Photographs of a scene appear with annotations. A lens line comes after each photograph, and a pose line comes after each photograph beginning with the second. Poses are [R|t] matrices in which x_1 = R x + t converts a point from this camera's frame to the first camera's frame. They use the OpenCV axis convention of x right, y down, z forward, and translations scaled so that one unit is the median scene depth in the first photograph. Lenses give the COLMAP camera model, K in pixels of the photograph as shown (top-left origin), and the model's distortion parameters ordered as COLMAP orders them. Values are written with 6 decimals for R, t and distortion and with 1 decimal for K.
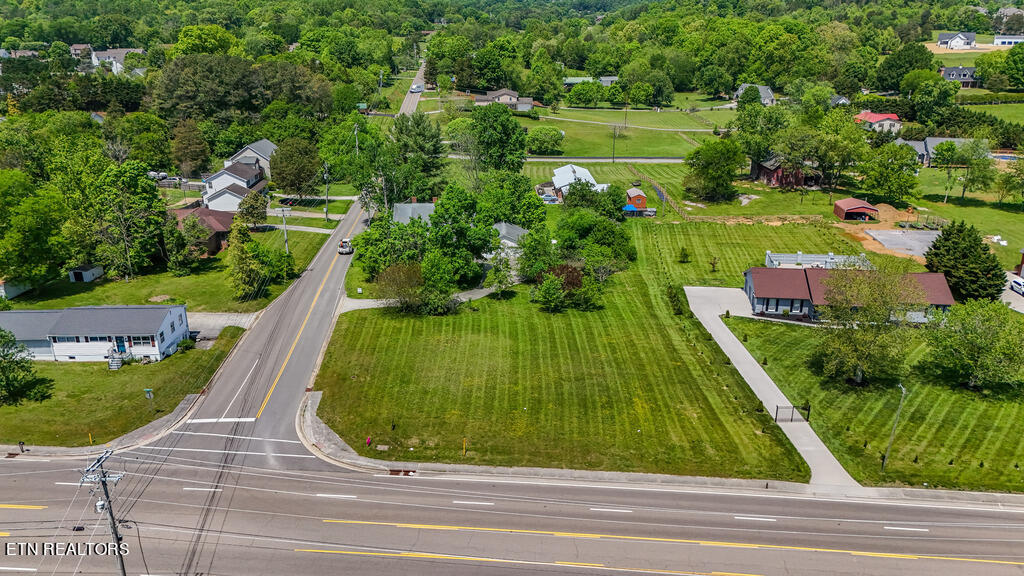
lens RADIAL K [[747.6, 0, 515.5], [0, 747.6, 287.4], [0, 0, 1]] dist [0.061857, -0.053103]
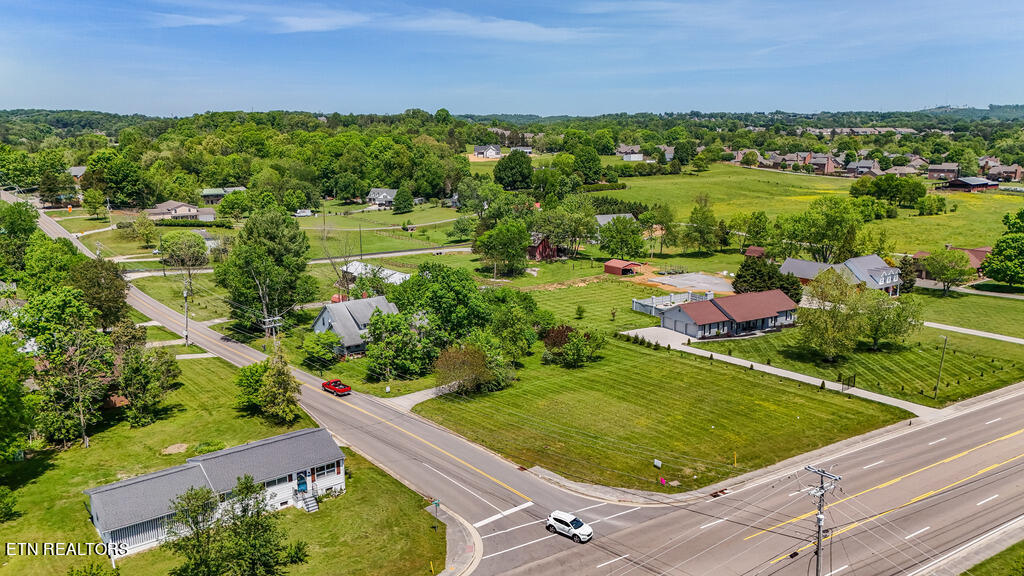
lens RADIAL K [[747.6, 0, 511.2], [0, 747.6, 289.2], [0, 0, 1]] dist [0.061857, -0.053103]
pose [[0.801431, -0.124828, 0.584915, -0.657373], [0.207905, 0.975133, -0.076759, -0.014655], [-0.560788, 0.183124, 0.807454, 0.150583]]
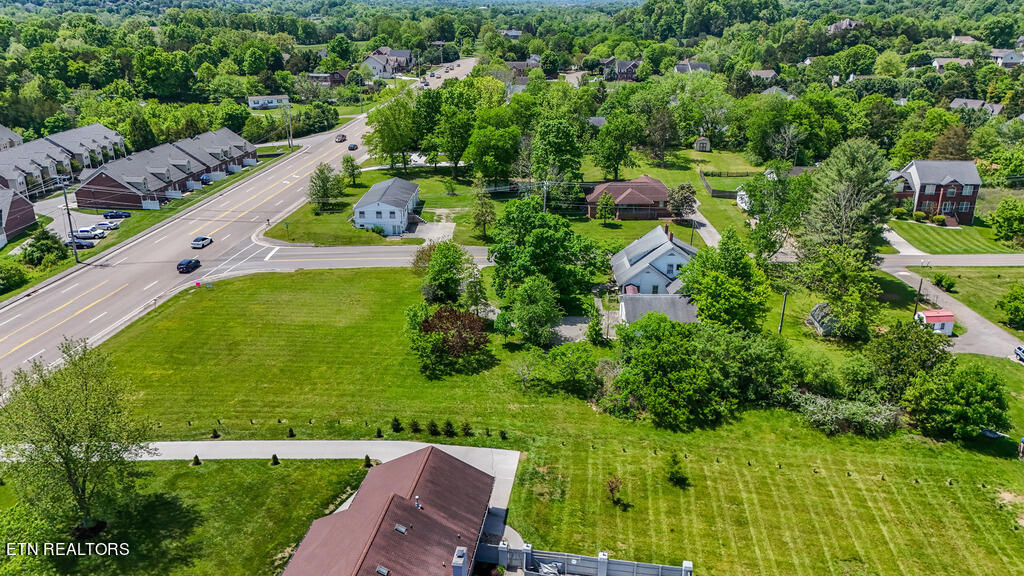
lens RADIAL K [[747.6, 0, 515.3], [0, 747.6, 292.7], [0, 0, 1]] dist [0.061857, -0.053103]
pose [[-0.023682, 0.363165, -0.931424, 0.823864], [-0.342747, 0.872269, 0.348815, -0.358935], [0.939129, 0.327503, 0.103817, 0.997874]]
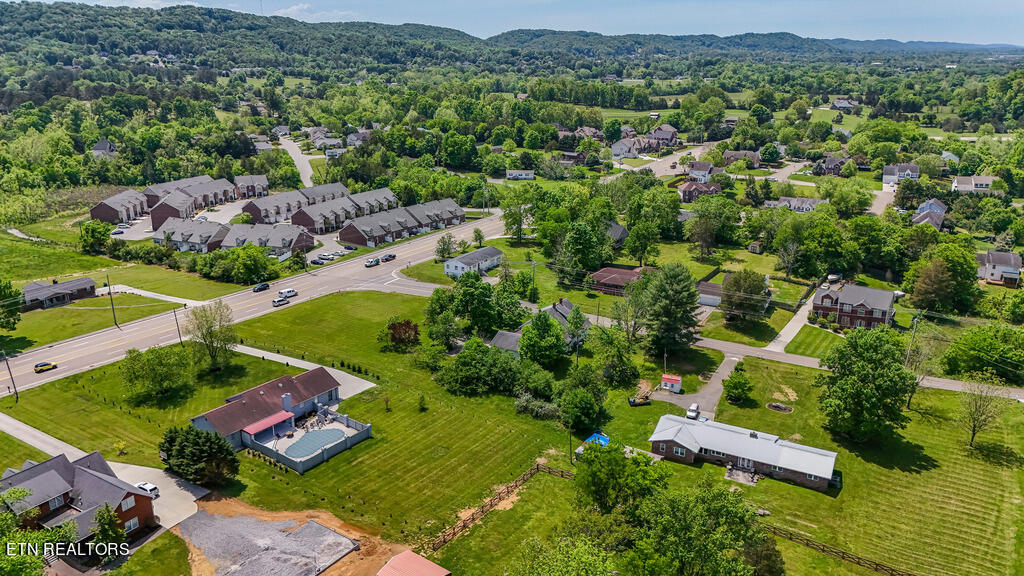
lens RADIAL K [[747.6, 0, 518.2], [0, 747.6, 289.1], [0, 0, 1]] dist [0.061857, -0.053103]
pose [[-0.496440, 0.263790, -0.827020, 1.285744], [-0.302731, 0.840288, 0.449744, -0.910320], [0.813573, 0.473635, -0.337295, 1.756995]]
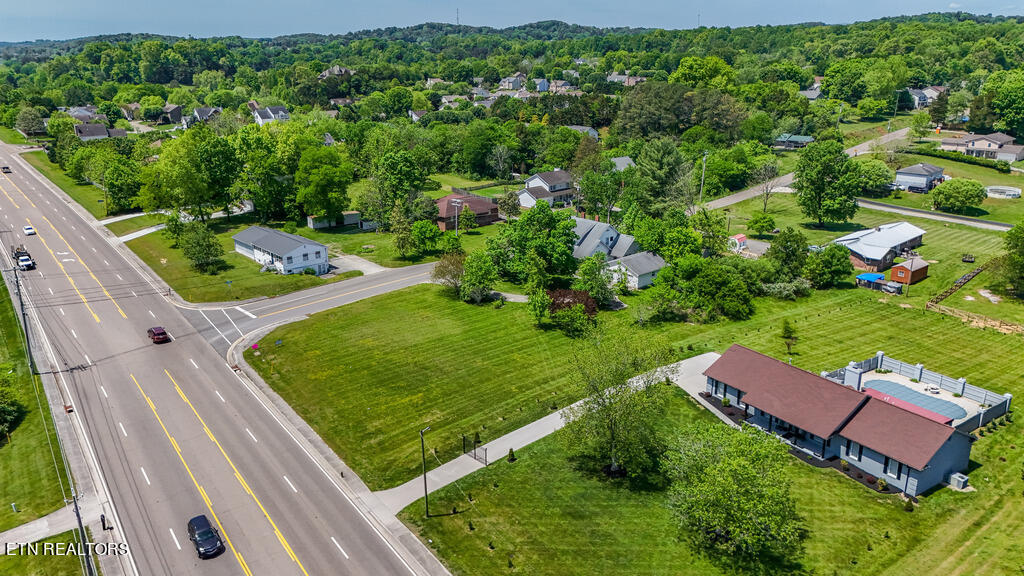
lens RADIAL K [[747.6, 0, 515.9], [0, 747.6, 292.1], [0, 0, 1]] dist [0.061857, -0.053103]
pose [[0.656736, 0.232482, -0.717391, 0.765807], [-0.255697, 0.963590, 0.078189, -0.087599], [0.709448, 0.132085, 0.692269, 0.249683]]
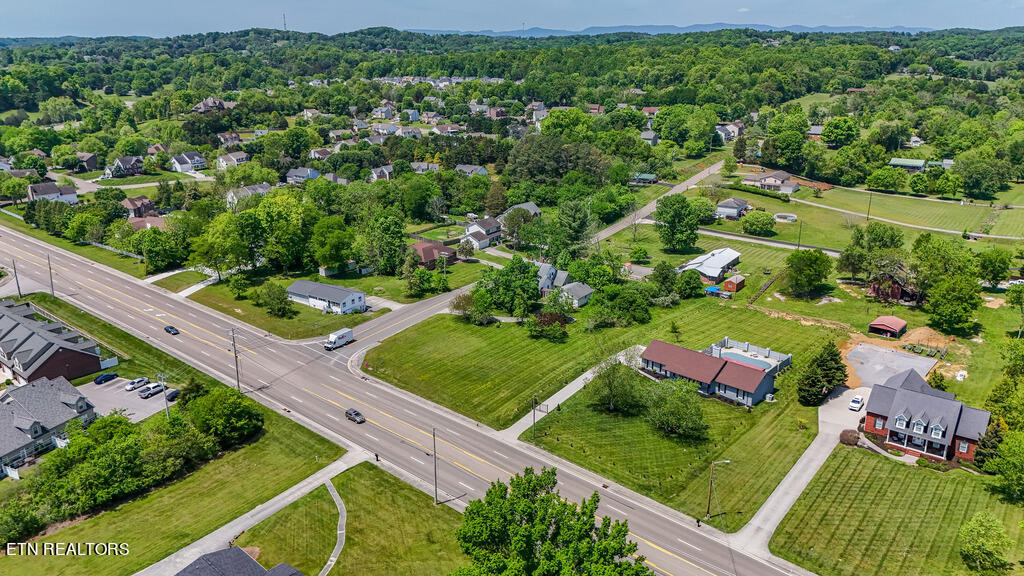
lens RADIAL K [[747.6, 0, 512.4], [0, 747.6, 285.7], [0, 0, 1]] dist [0.061857, -0.053103]
pose [[0.804009, 0.178430, -0.567215, 0.953281], [-0.200373, 0.979424, 0.024077, -0.114584], [0.559840, 0.094296, 0.823218, -0.426709]]
